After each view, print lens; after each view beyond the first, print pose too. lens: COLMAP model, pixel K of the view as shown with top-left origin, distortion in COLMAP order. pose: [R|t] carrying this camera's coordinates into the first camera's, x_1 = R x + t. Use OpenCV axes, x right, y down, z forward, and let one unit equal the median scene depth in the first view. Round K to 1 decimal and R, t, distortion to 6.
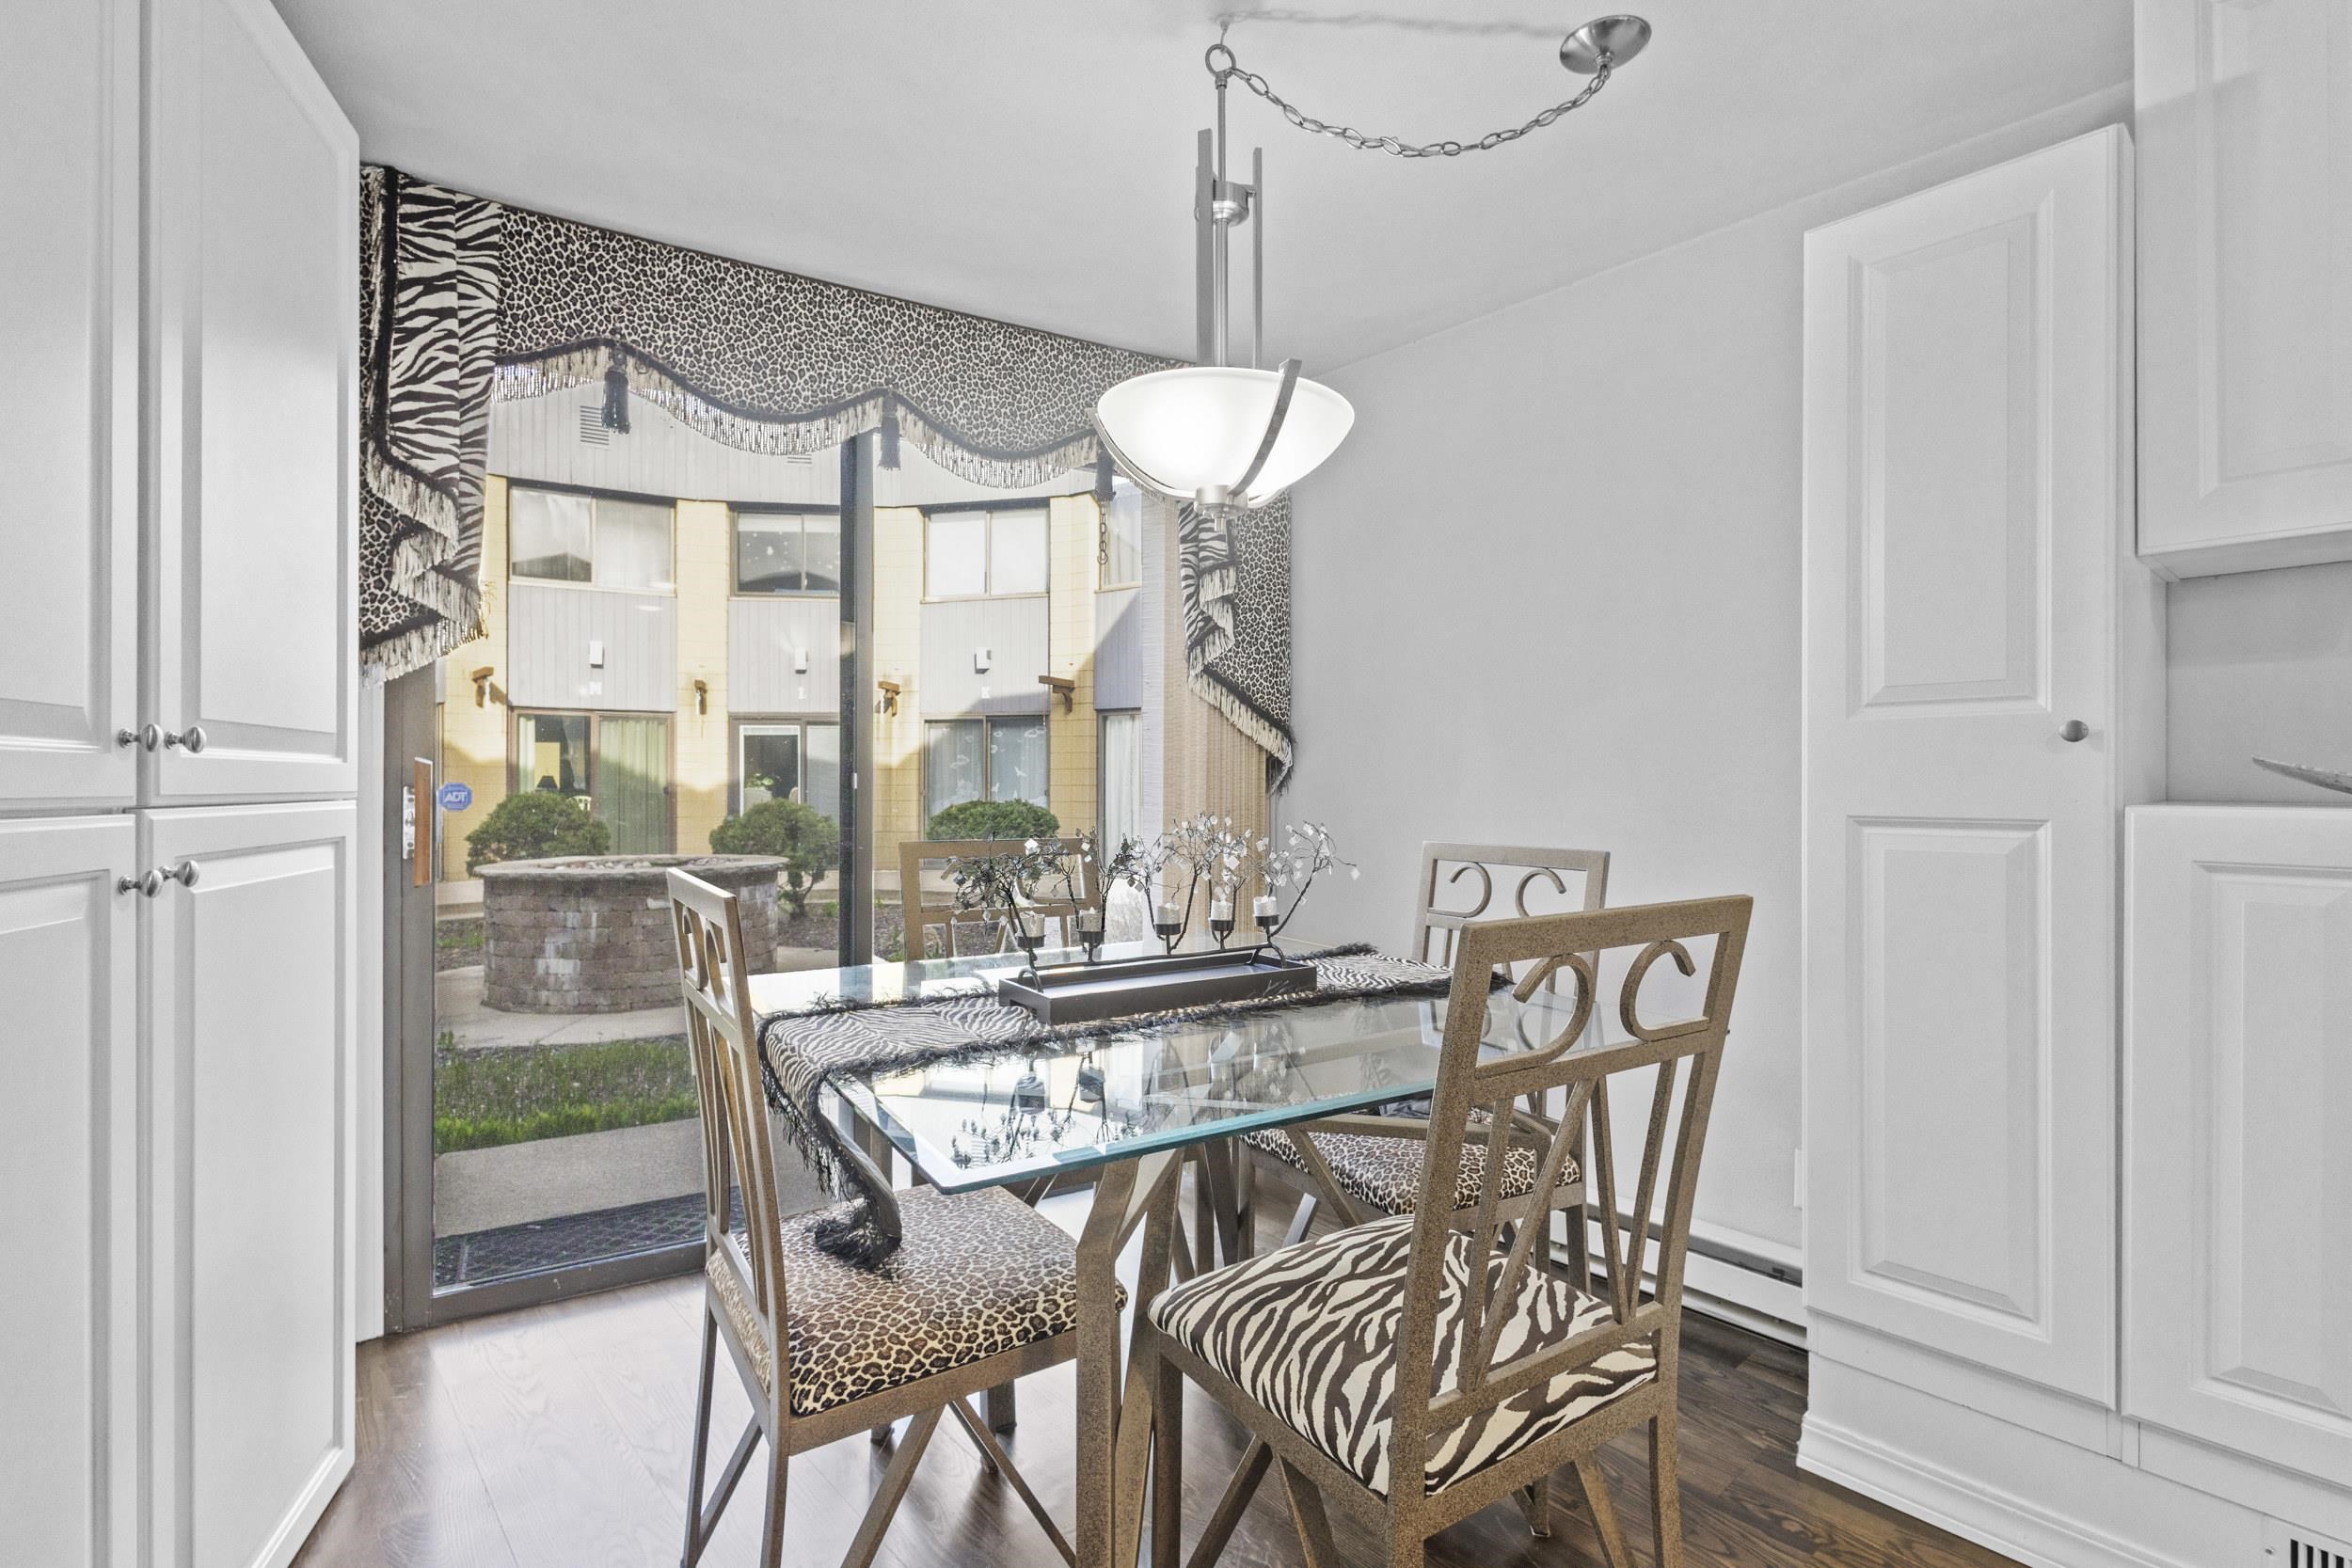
lens RADIAL K [[1074.4, 0, 1164.7], [0, 1074.4, 782.7], [0, 0, 1]] dist [0.001064, 0.000087]
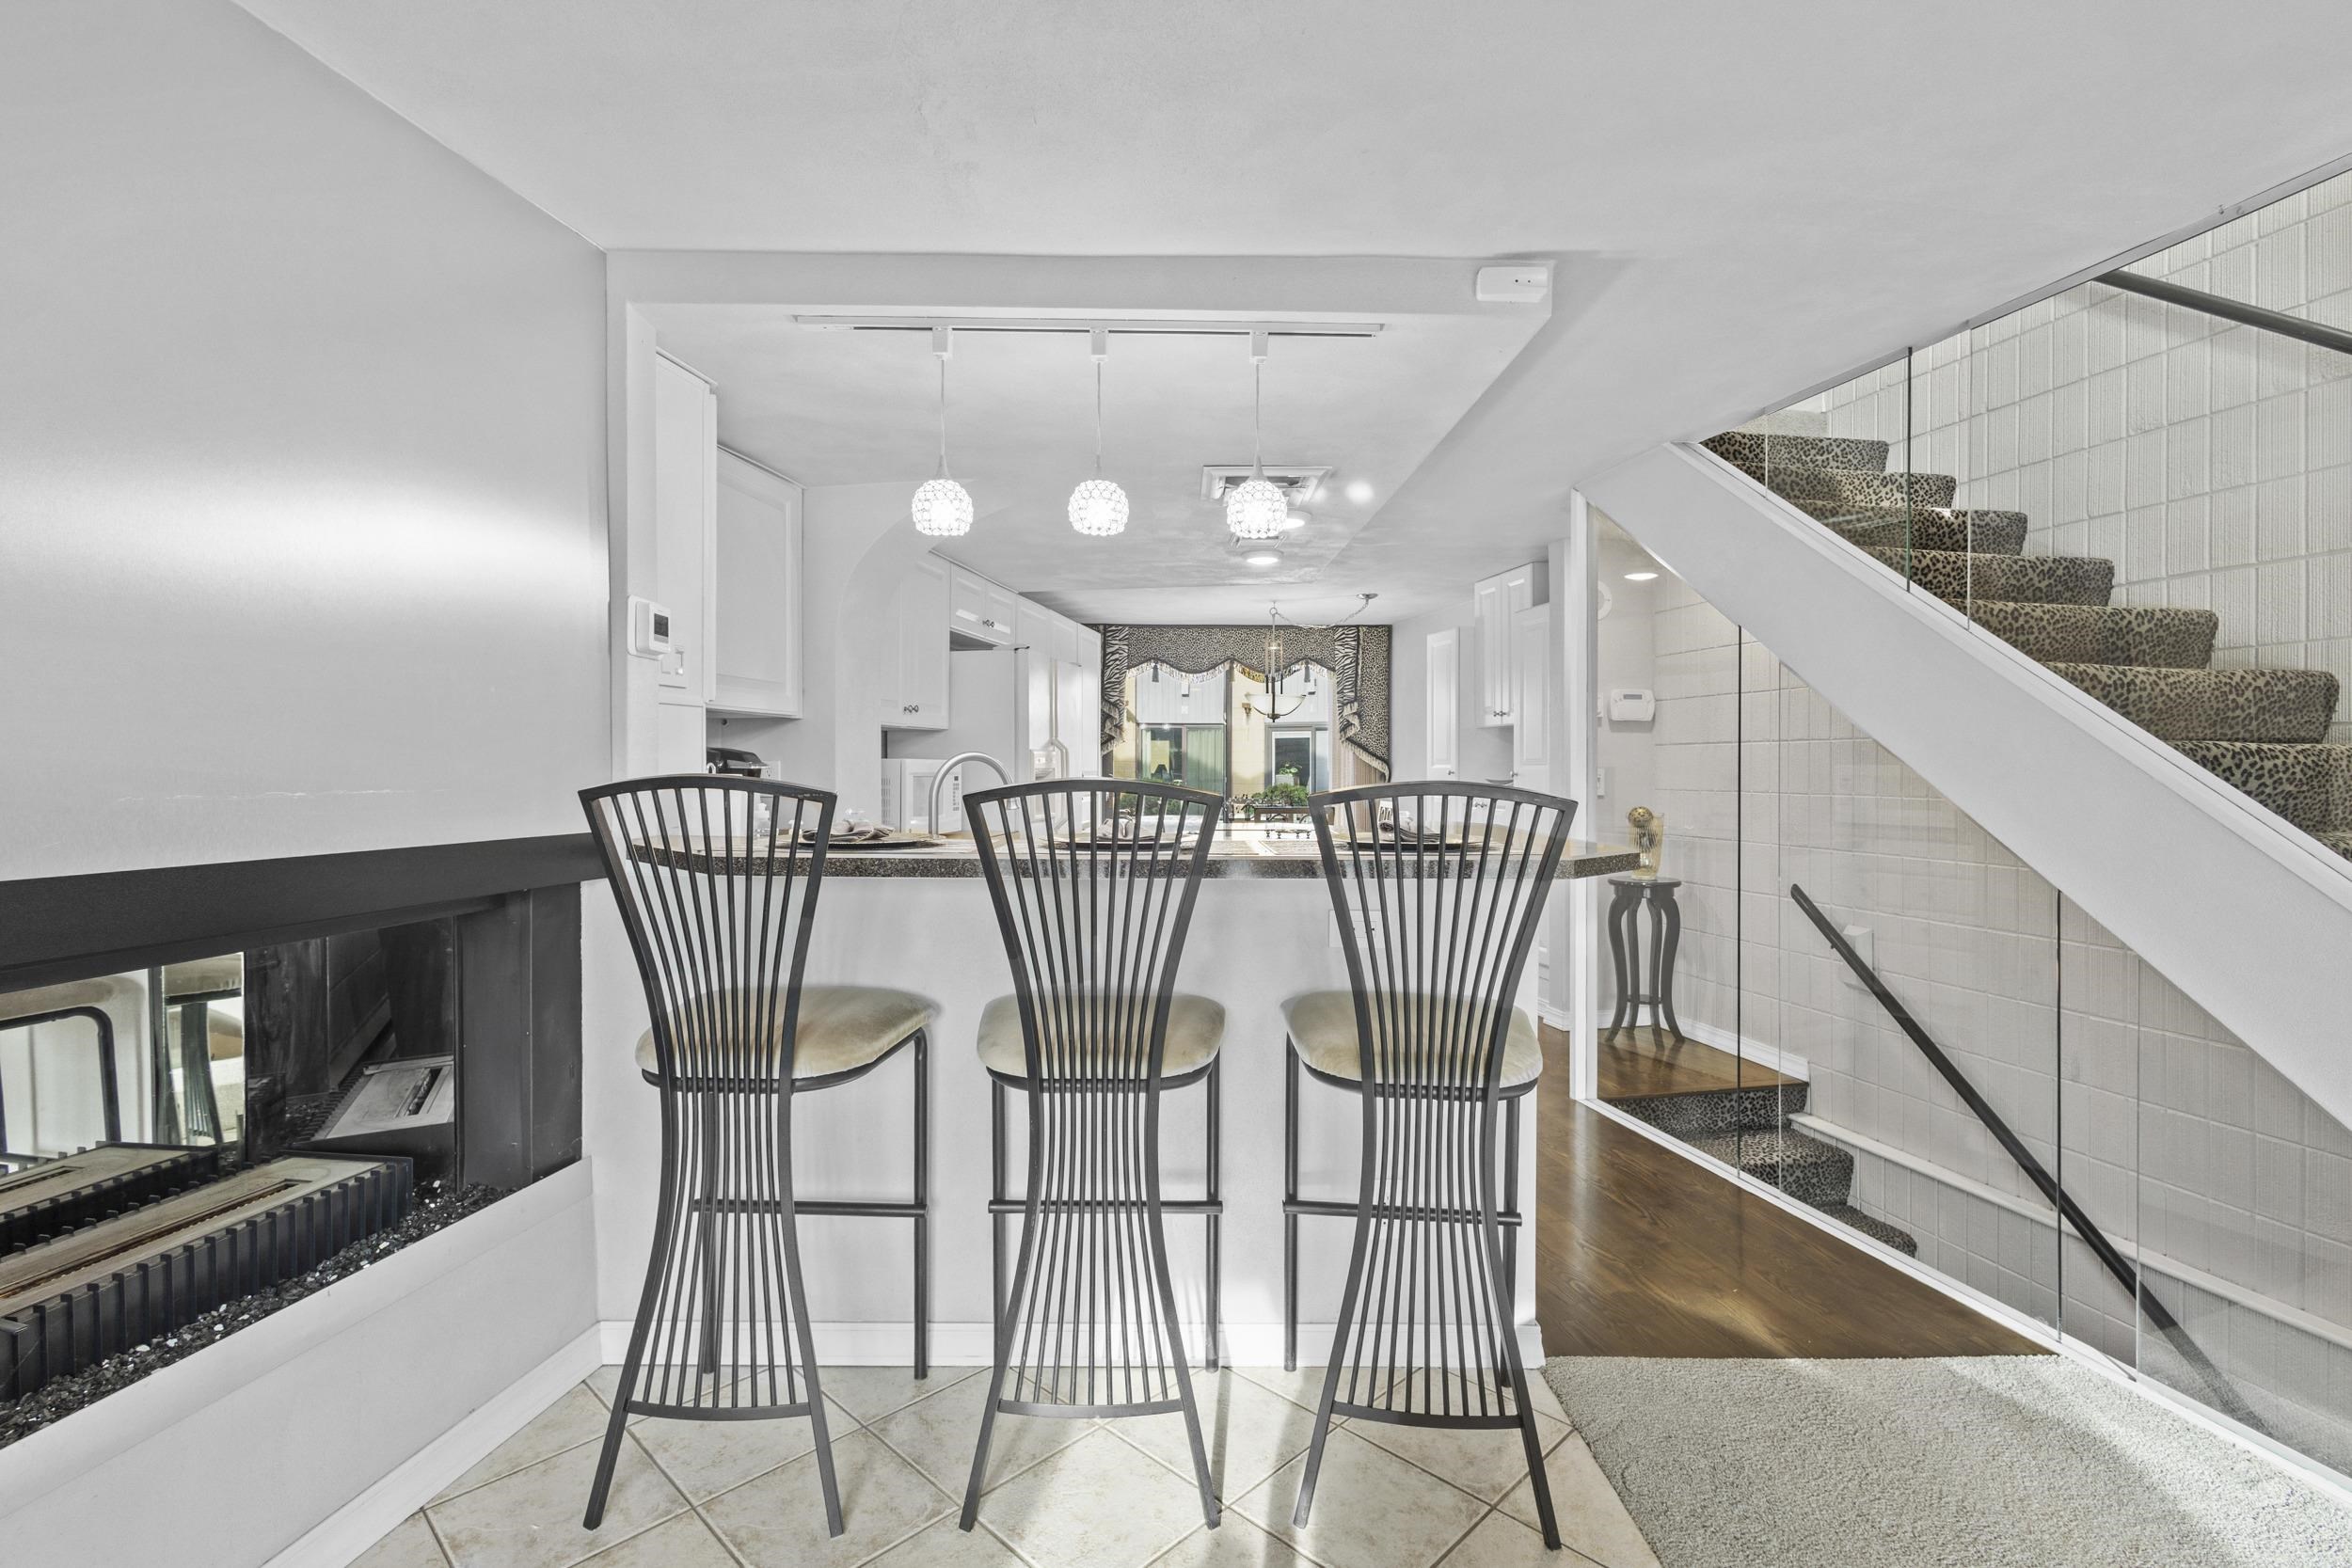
lens RADIAL K [[1074.4, 0, 1164.7], [0, 1074.4, 782.7], [0, 0, 1]] dist [0.001064, 0.000087]
pose [[0.865499, 0.008236, -0.500843, 0.977030], [-0.000384, 0.999875, 0.015779, -0.036383], [0.500911, -0.013464, 0.865394, -1.555711]]
